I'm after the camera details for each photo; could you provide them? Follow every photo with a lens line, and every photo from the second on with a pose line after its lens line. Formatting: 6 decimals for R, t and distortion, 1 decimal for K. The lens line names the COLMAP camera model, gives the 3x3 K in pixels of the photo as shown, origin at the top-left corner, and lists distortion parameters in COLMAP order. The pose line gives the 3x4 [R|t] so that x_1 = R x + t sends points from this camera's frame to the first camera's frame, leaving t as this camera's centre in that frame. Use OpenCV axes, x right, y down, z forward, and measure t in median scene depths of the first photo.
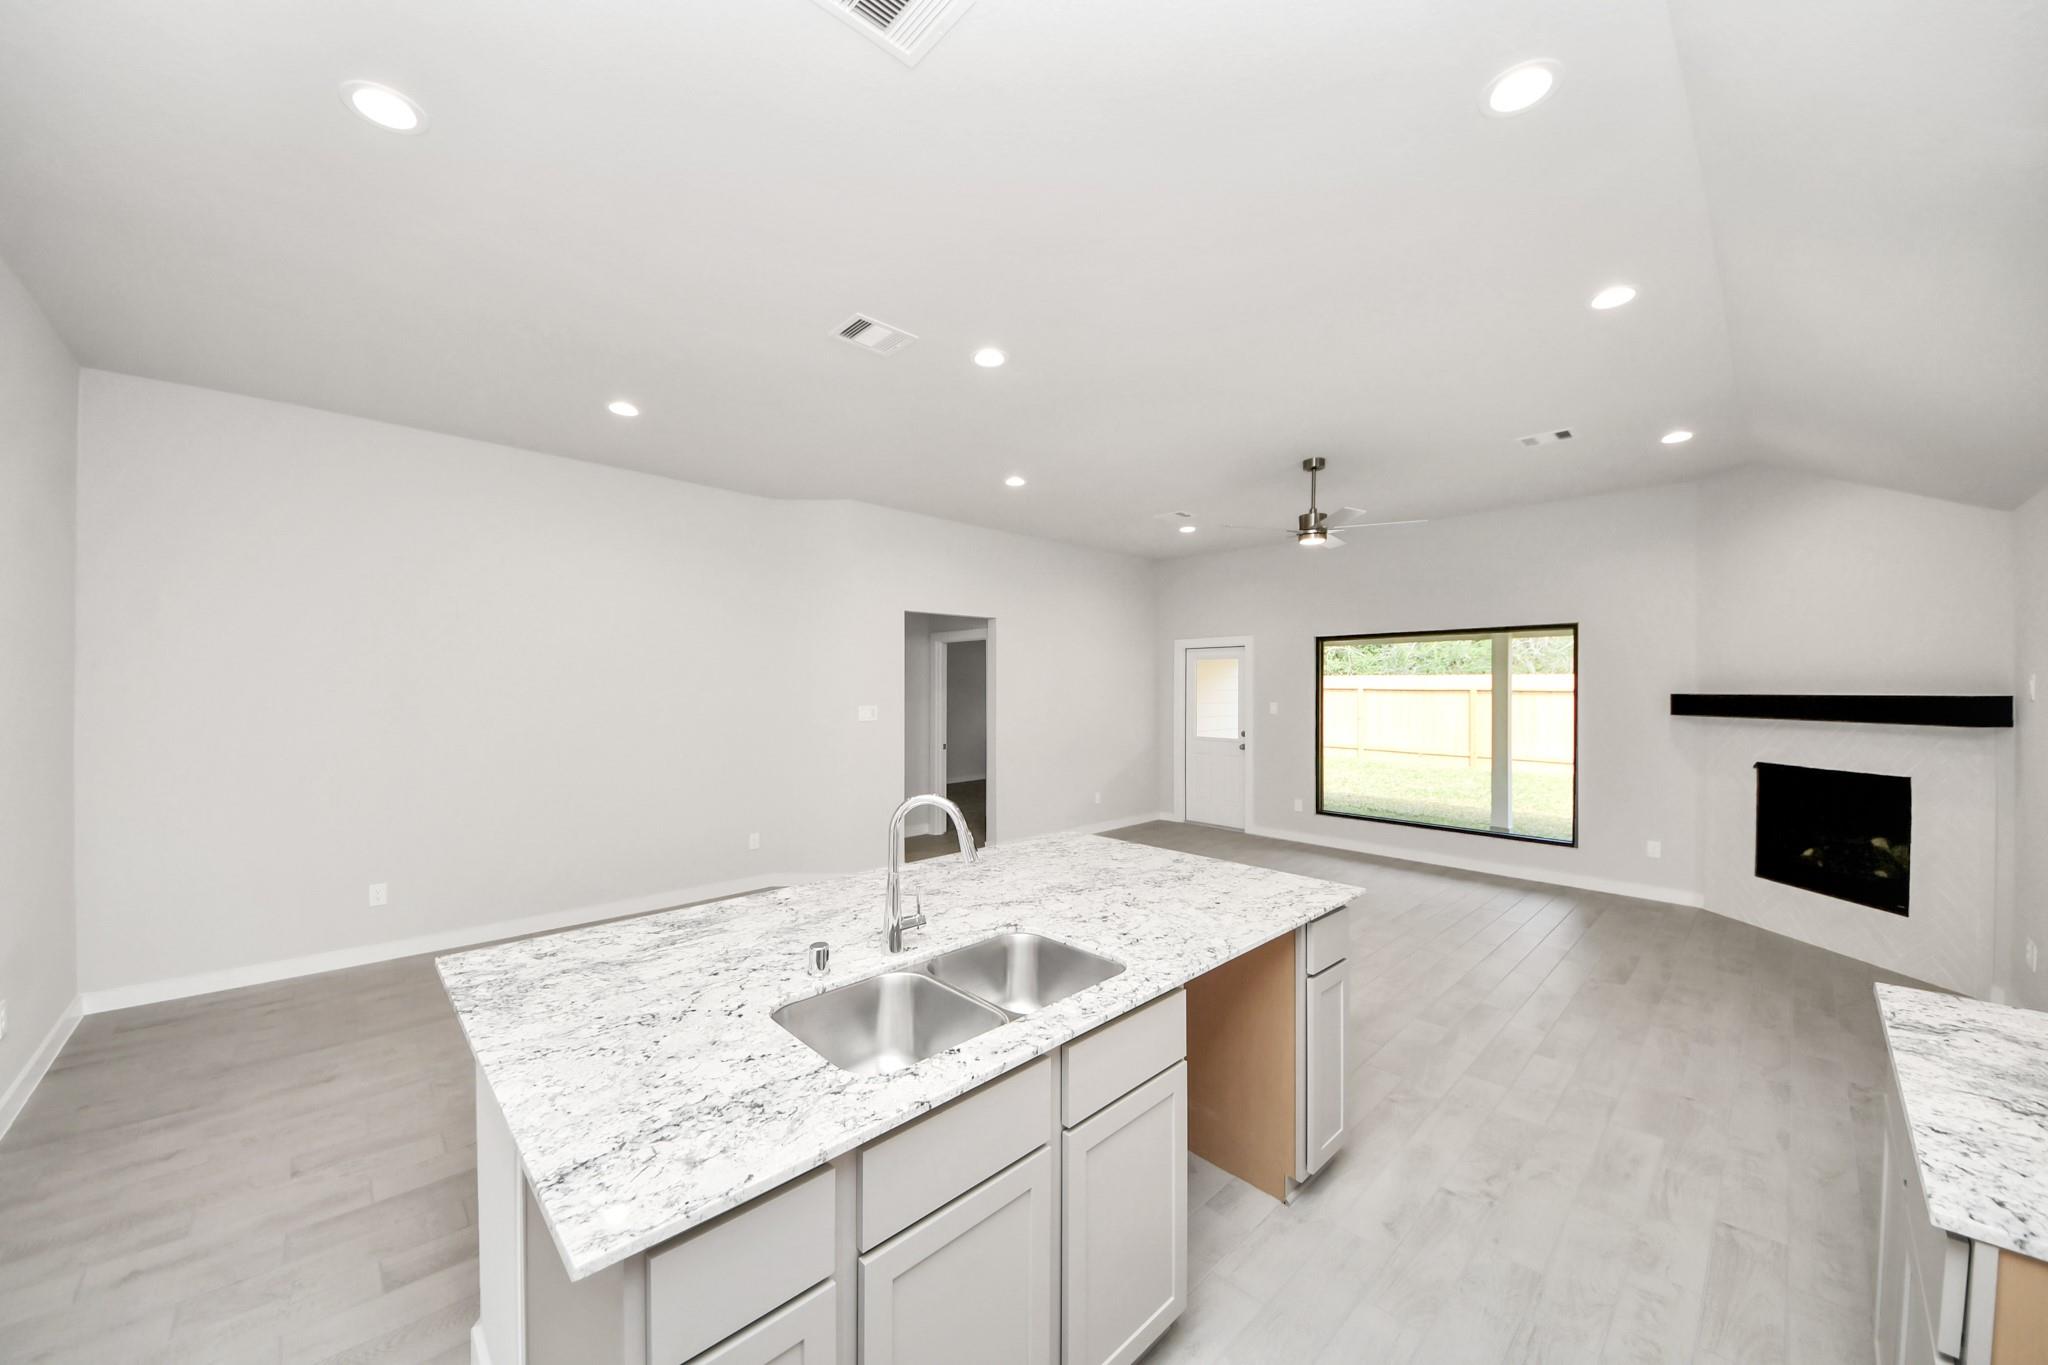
lens RADIAL K [[722.9, 0, 1020.6], [0, 722.9, 686.6], [0, 0, 1]] dist [0.029377, -0.019225]
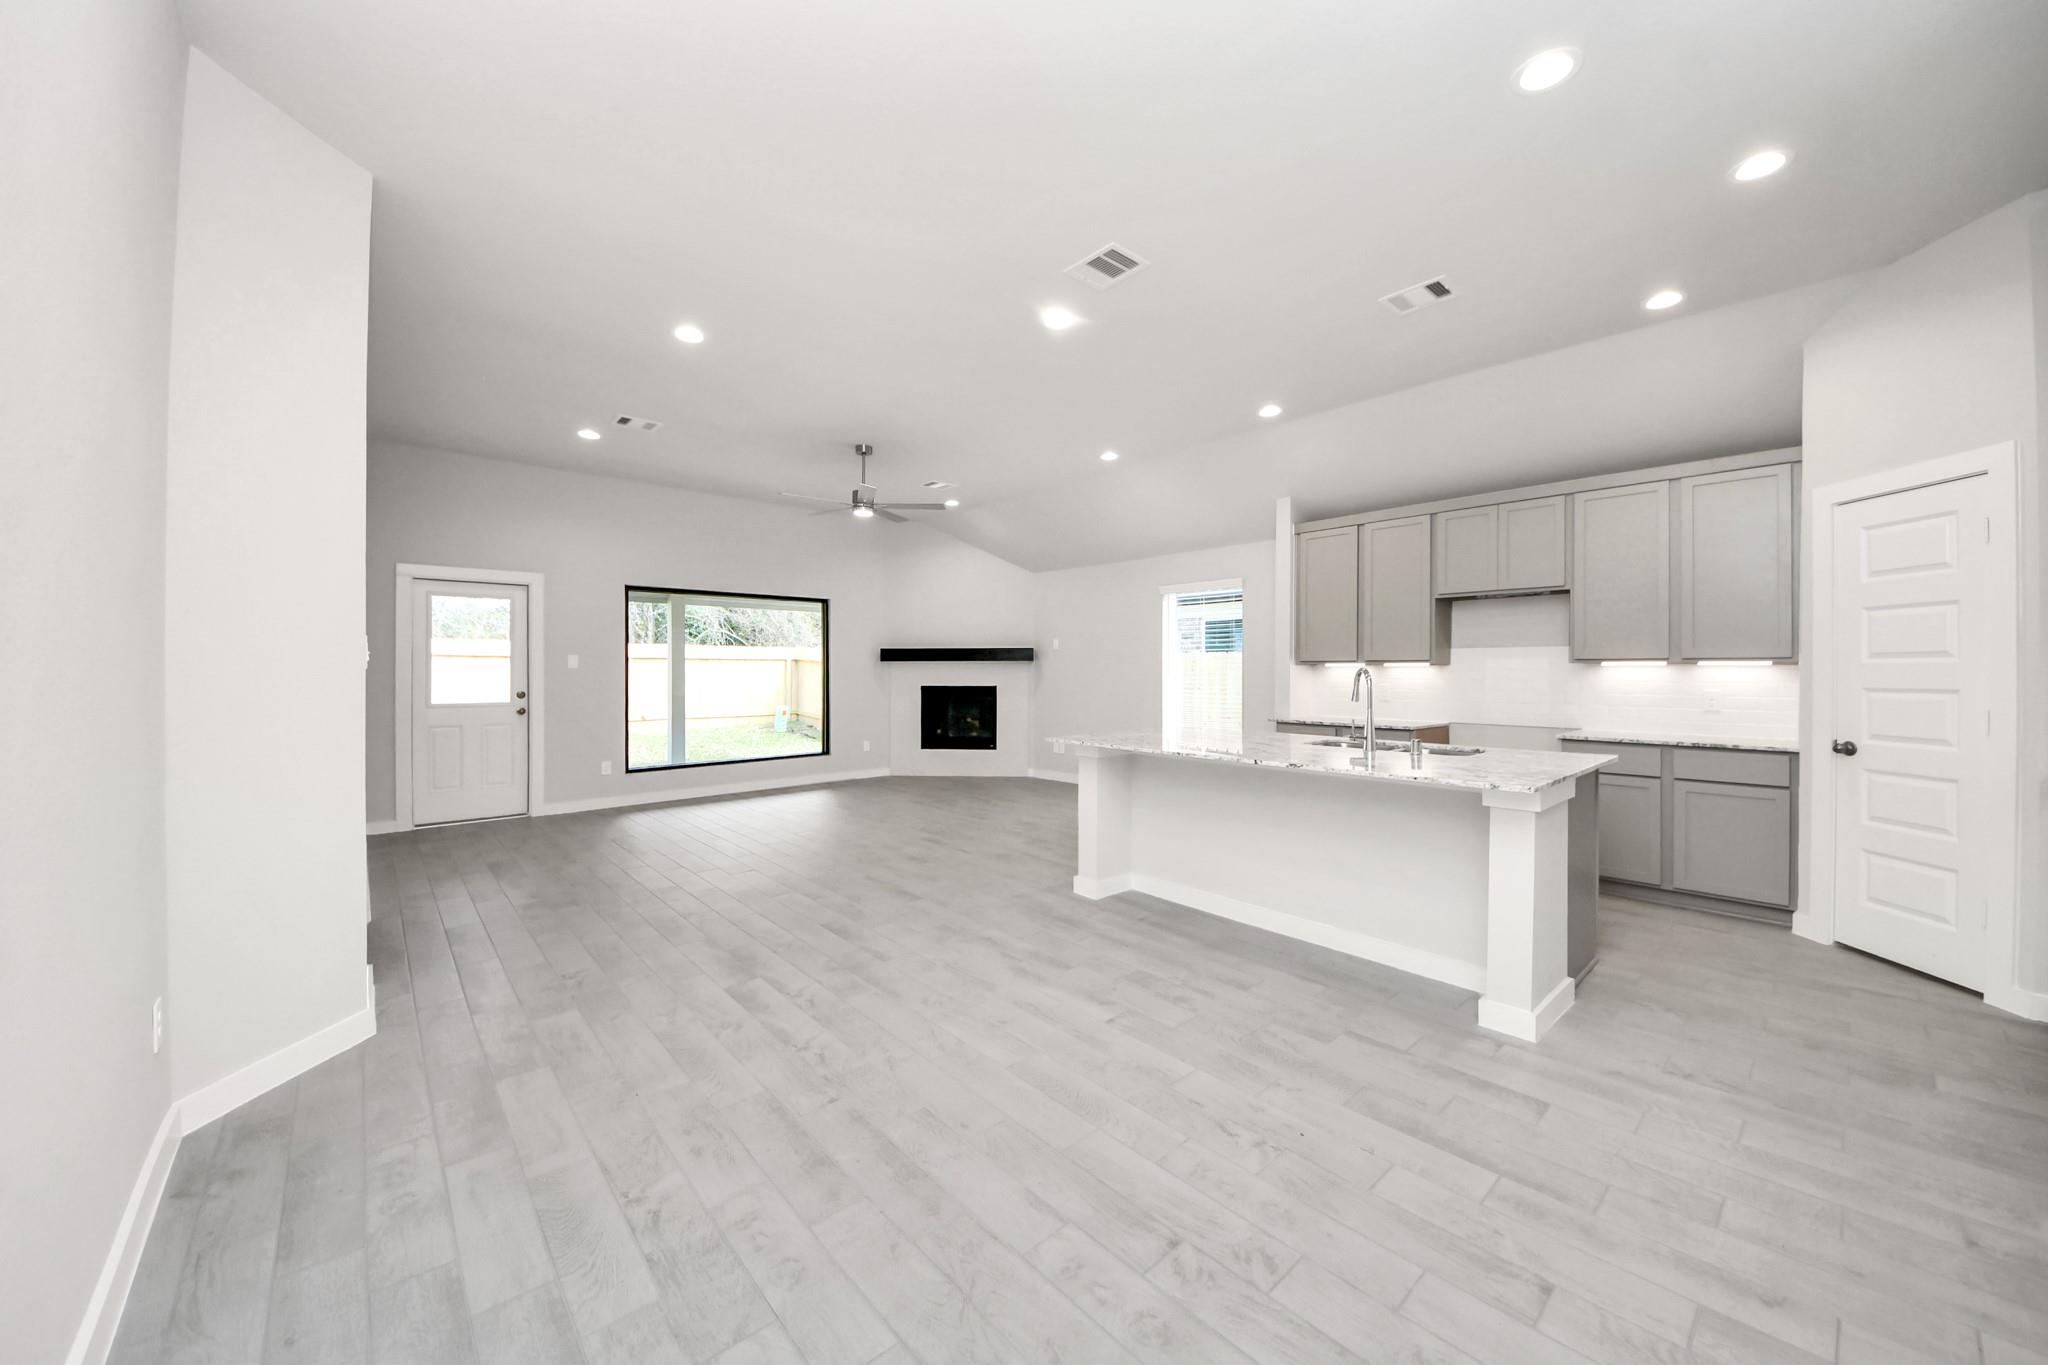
lens RADIAL K [[728.5, 0, 1018.6], [0, 728.5, 669.7], [0, 0, 1]] dist [0.043294, -0.026966]
pose [[0.039664, -0.004061, 0.999205, -0.747365], [-0.000782, 0.999991, 0.004095, 0.051726], [-0.999213, -0.000944, 0.039660, 0.644438]]
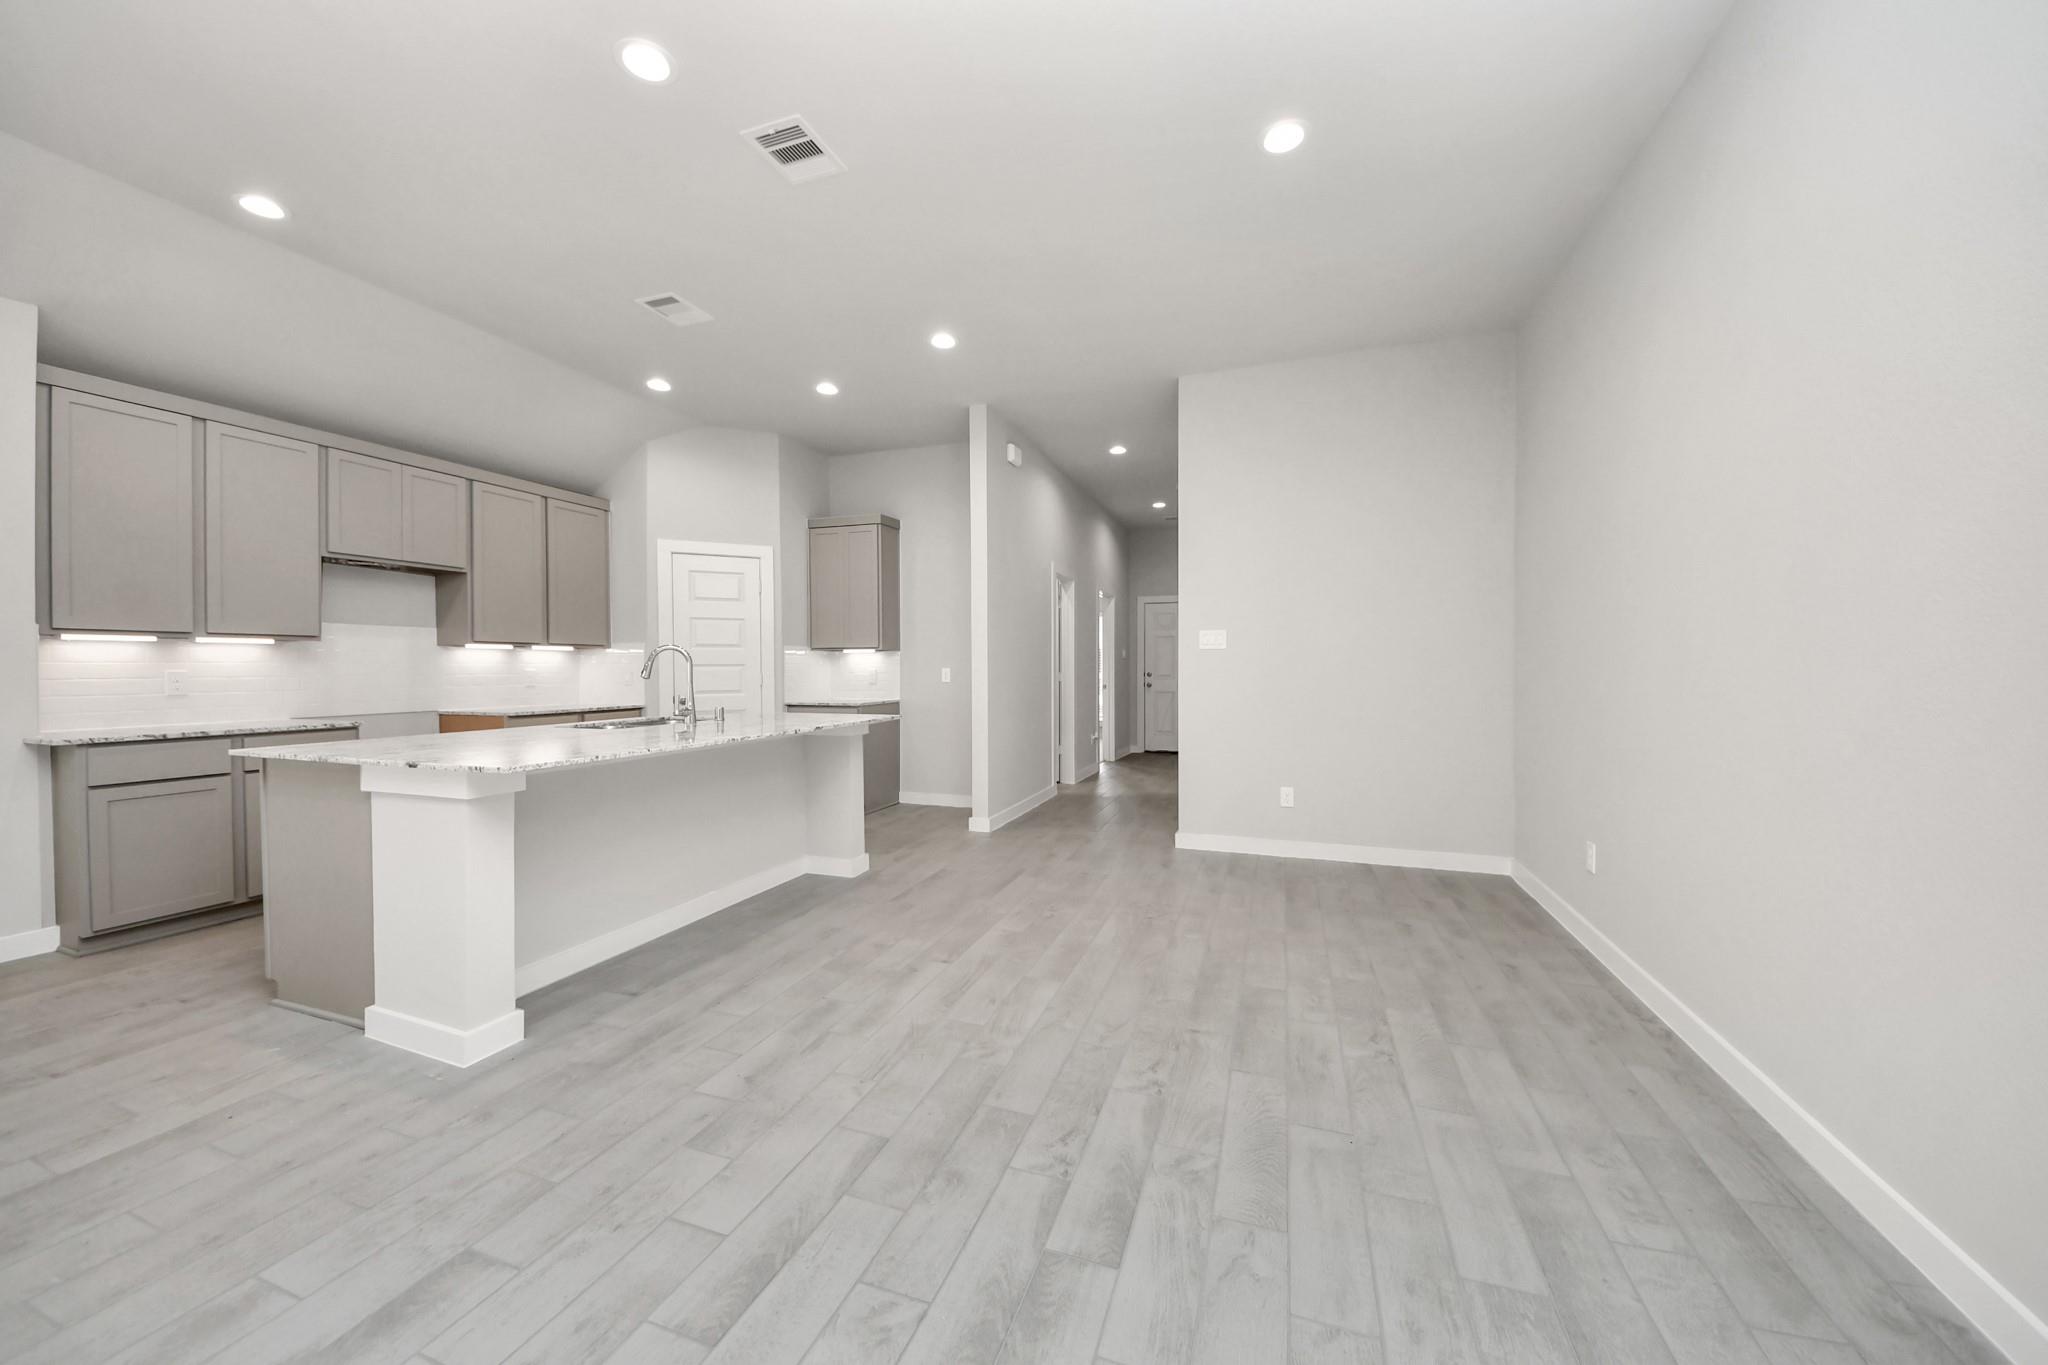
lens RADIAL K [[736.1, 0, 1006.4], [0, 736.1, 666.4], [0, 0, 1]] dist [0.029979, -0.020717]
pose [[-0.901542, 0.000276, -0.432691, -0.024195], [0.001665, 0.999995, -0.002832, 0.076431], [0.432688, -0.003274, -0.901538, 1.132280]]
